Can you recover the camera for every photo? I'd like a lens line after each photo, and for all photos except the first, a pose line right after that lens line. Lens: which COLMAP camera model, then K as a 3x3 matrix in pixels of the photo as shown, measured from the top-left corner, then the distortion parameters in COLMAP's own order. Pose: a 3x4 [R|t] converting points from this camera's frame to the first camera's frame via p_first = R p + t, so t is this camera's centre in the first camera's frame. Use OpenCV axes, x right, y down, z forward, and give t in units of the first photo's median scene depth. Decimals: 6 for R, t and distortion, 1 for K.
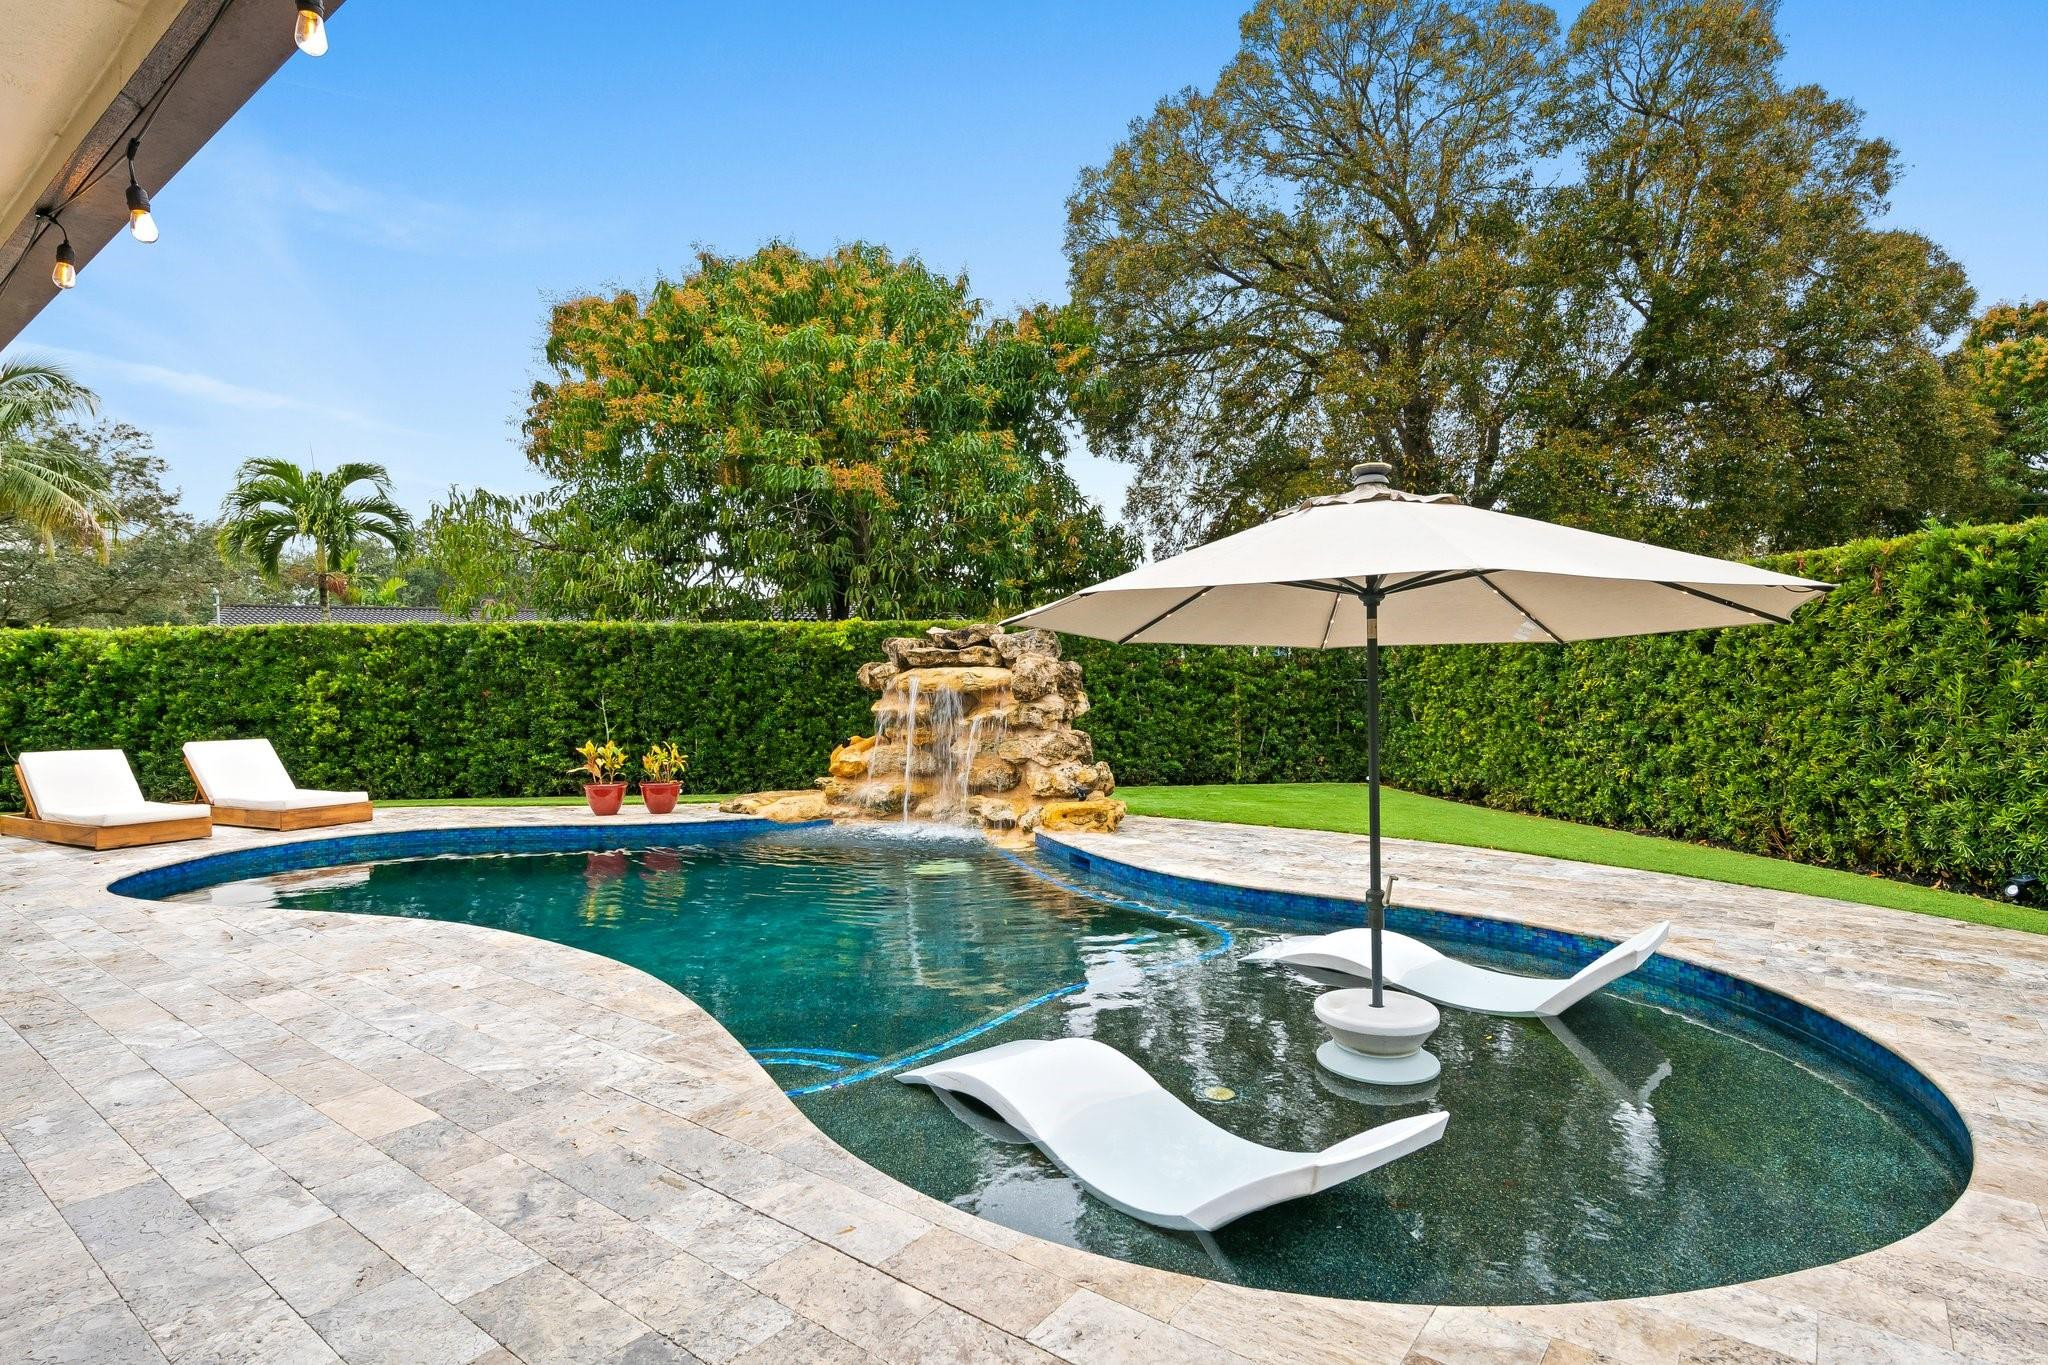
lens RADIAL K [[1042.2, 0, 1024.0], [0, 1042.2, 682.5], [0, 0, 1]] dist [0.002378, -0.000238]
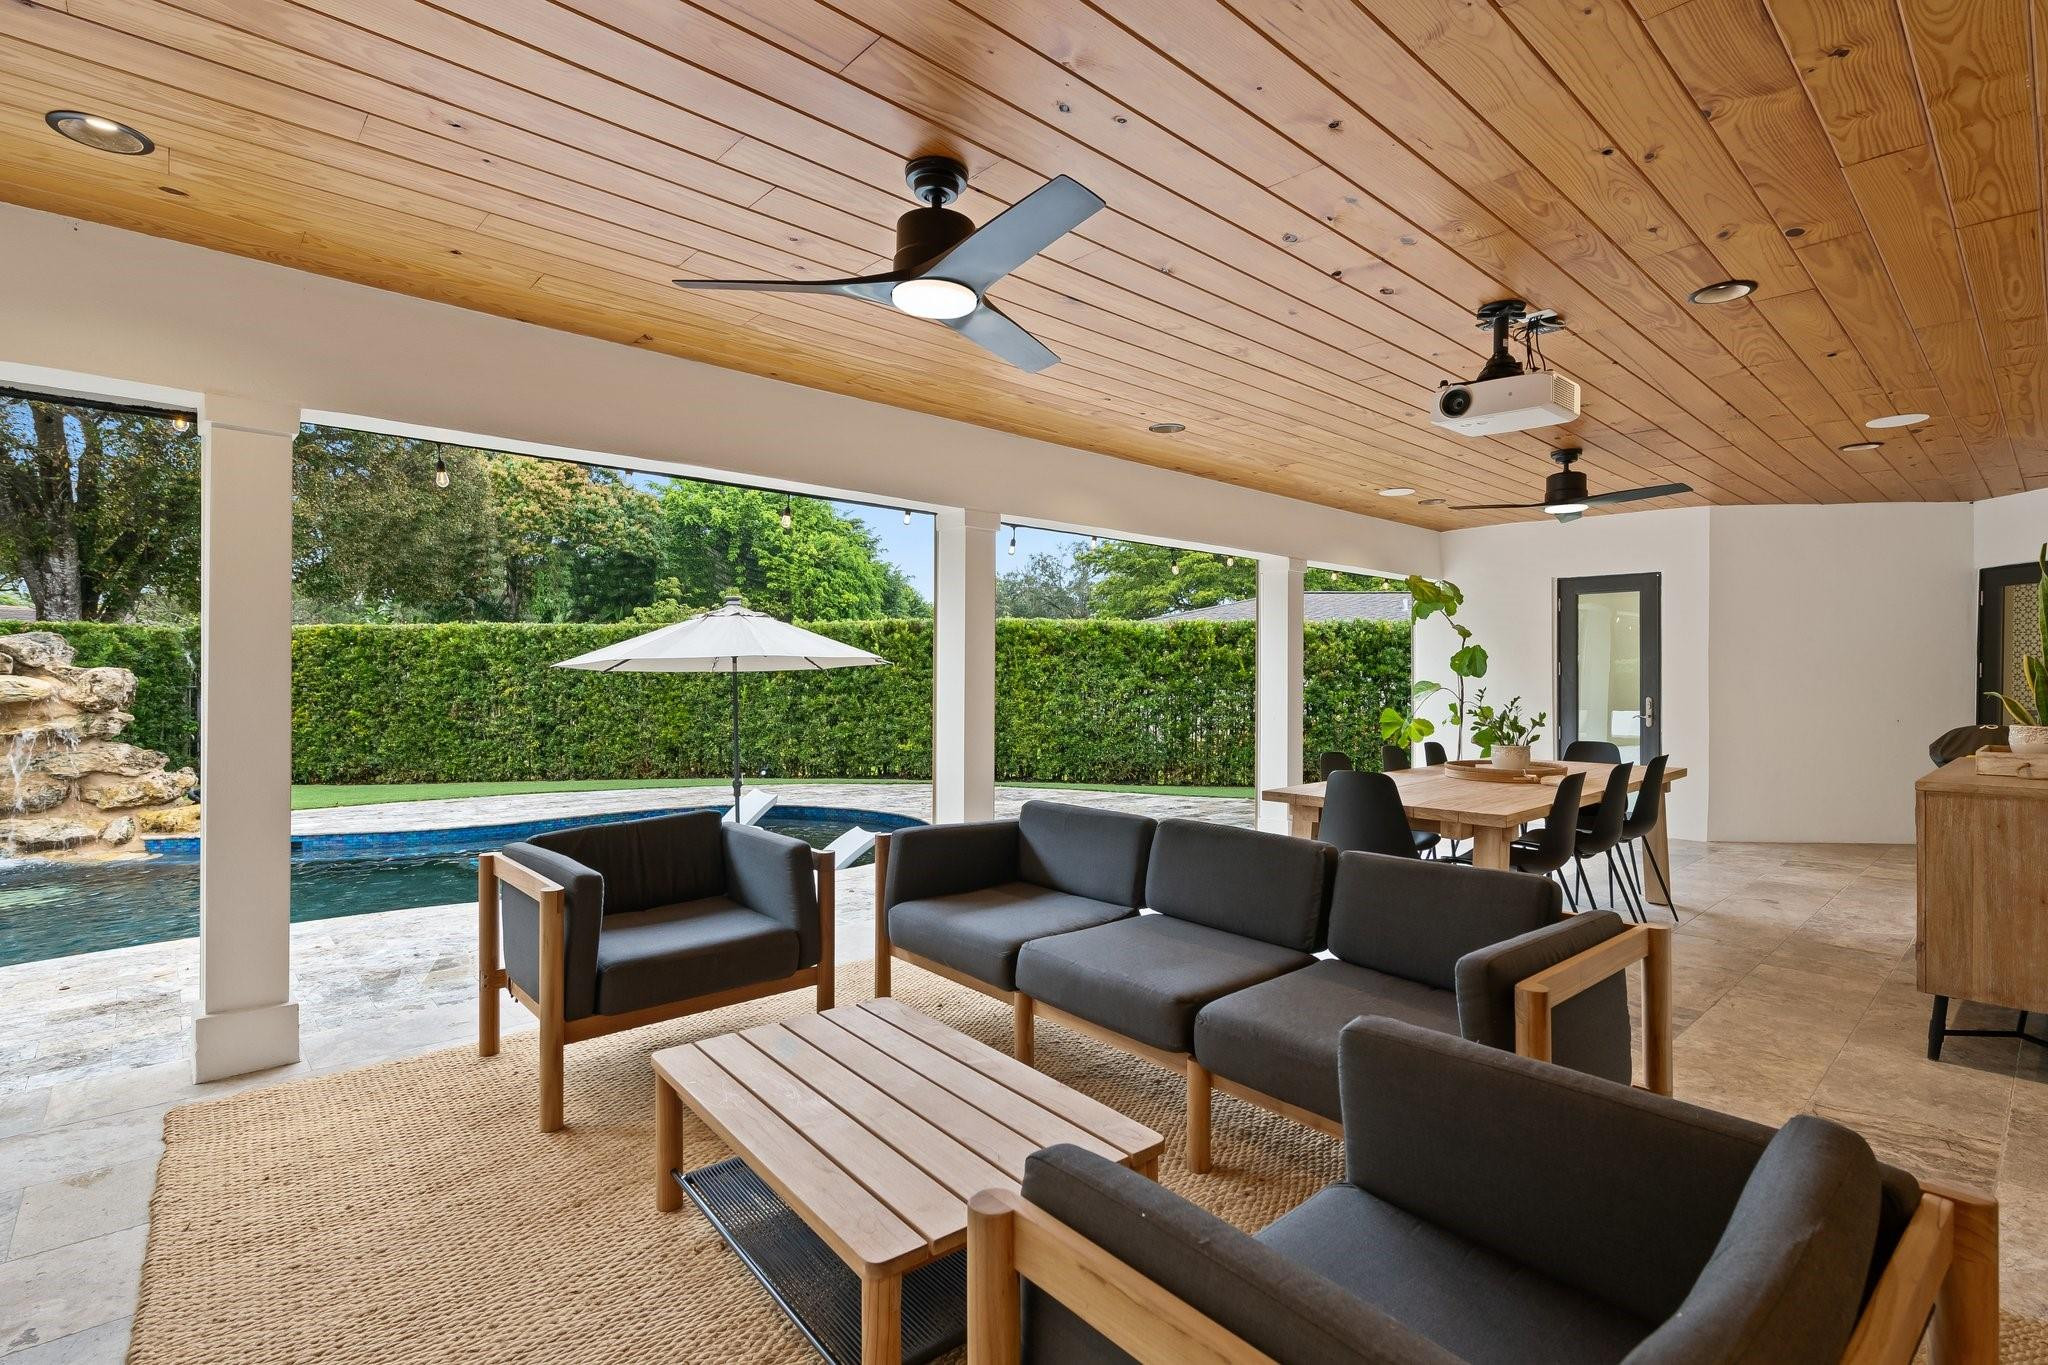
lens RADIAL K [[970.0, 0, 1024.0], [0, 970.0, 682.5], [0, 0, 1]] dist [0.000516, 0.000220]
pose [[0.164485, 0.000734, 0.986379, -0.877659], [0.000353, 1.000000, -0.000803, -0.009569], [-0.986380, 0.000481, 0.164484, 0.007799]]
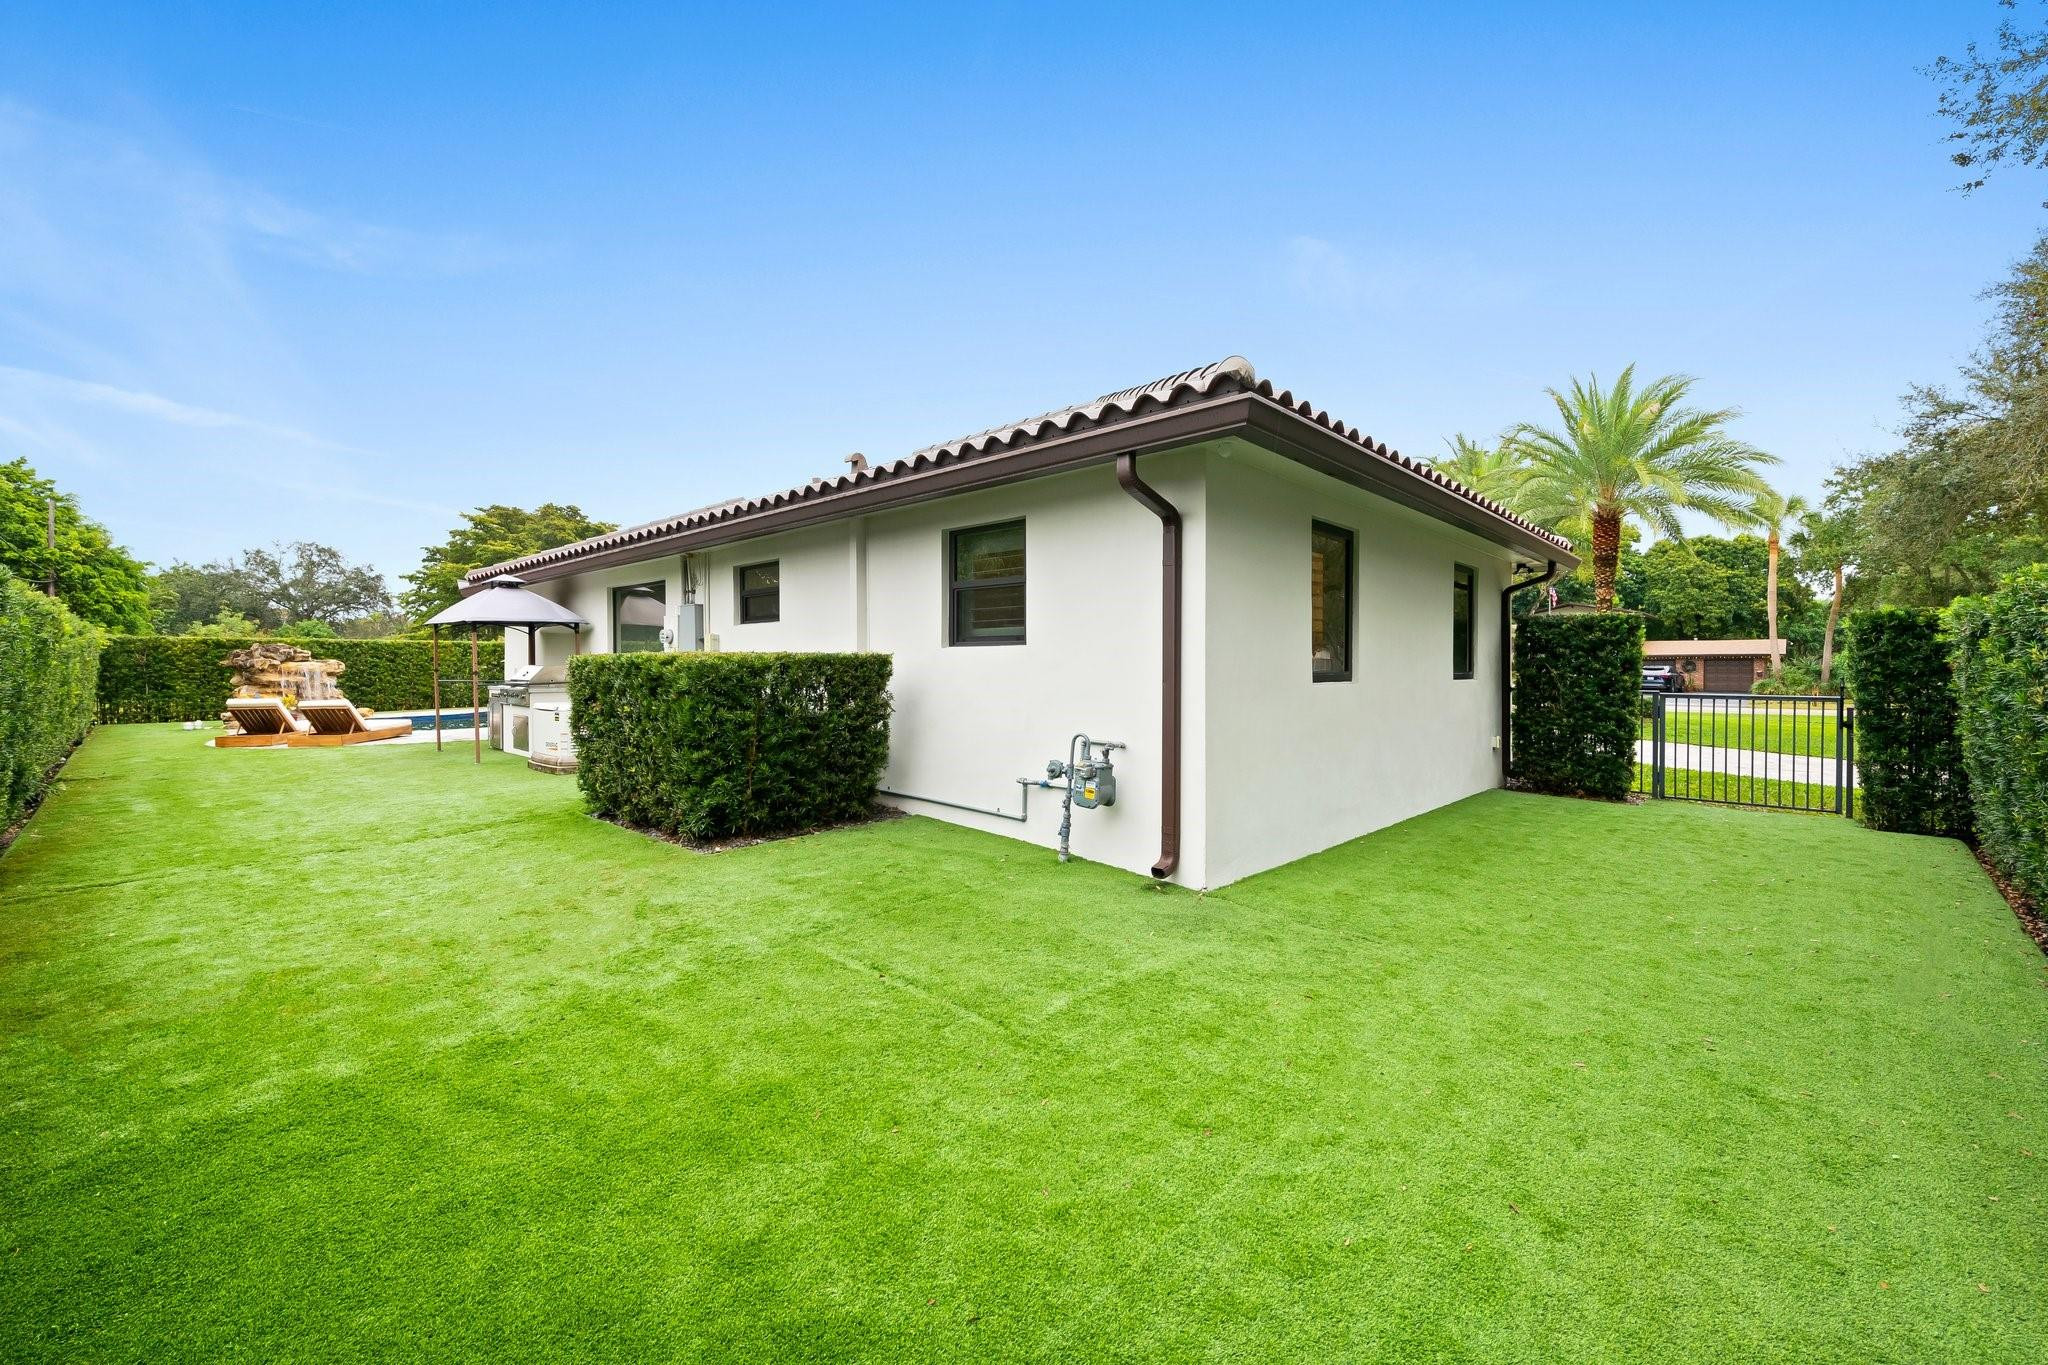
lens RADIAL K [[829.1, 0, 1029.3], [0, 829.1, 677.9], [0, 0, 1]] dist [0.000935, -0.000004]
pose [[-0.651983, 0.001465, 0.758232, -3.267038], [0.006170, 0.999975, 0.003374, 0.032286], [-0.758209, 0.006878, -0.651976, 1.208712]]
